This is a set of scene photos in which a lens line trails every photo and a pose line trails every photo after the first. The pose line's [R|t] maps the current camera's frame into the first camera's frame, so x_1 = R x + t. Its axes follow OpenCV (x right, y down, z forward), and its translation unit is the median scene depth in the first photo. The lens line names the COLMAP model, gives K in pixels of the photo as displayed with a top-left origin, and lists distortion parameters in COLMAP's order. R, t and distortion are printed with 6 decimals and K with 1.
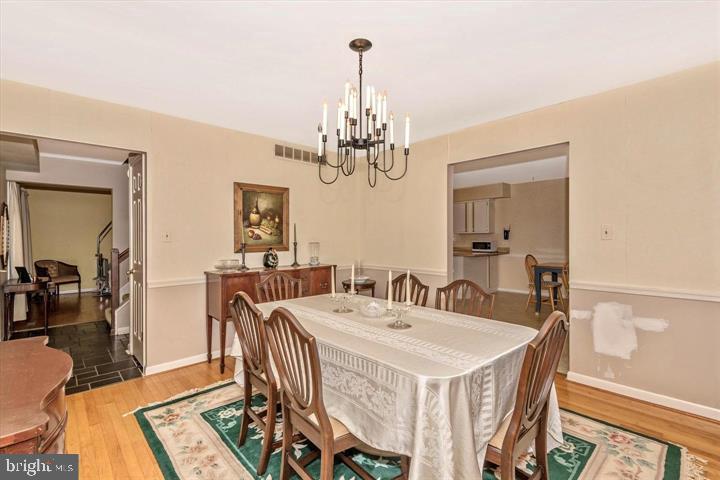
lens RADIAL K [[330.0, 0, 360.2], [0, 330.0, 239.9], [0, 0, 1]] dist [0.000017, 0.000000]
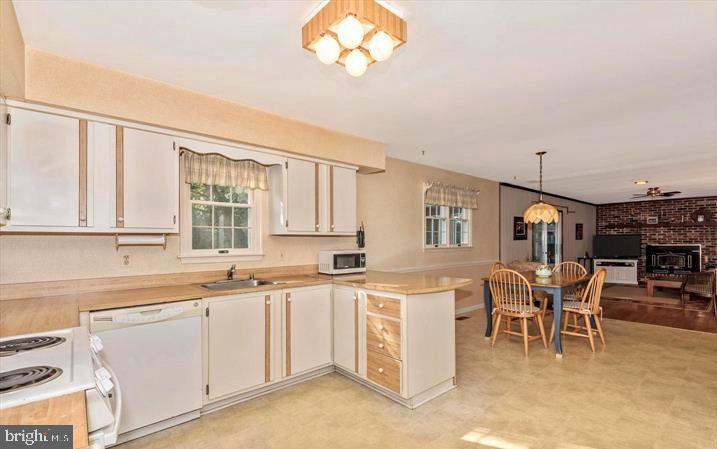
lens RADIAL K [[328.4, 0, 368.2], [0, 328.4, 243.3], [0, 0, 1]] dist [-0.000157, -0.000005]
pose [[0.012890, 0.002245, 0.999914, -0.104179], [0.005947, 0.999980, -0.002322, -0.006292], [-0.999899, 0.005976, 0.012876, 0.944884]]
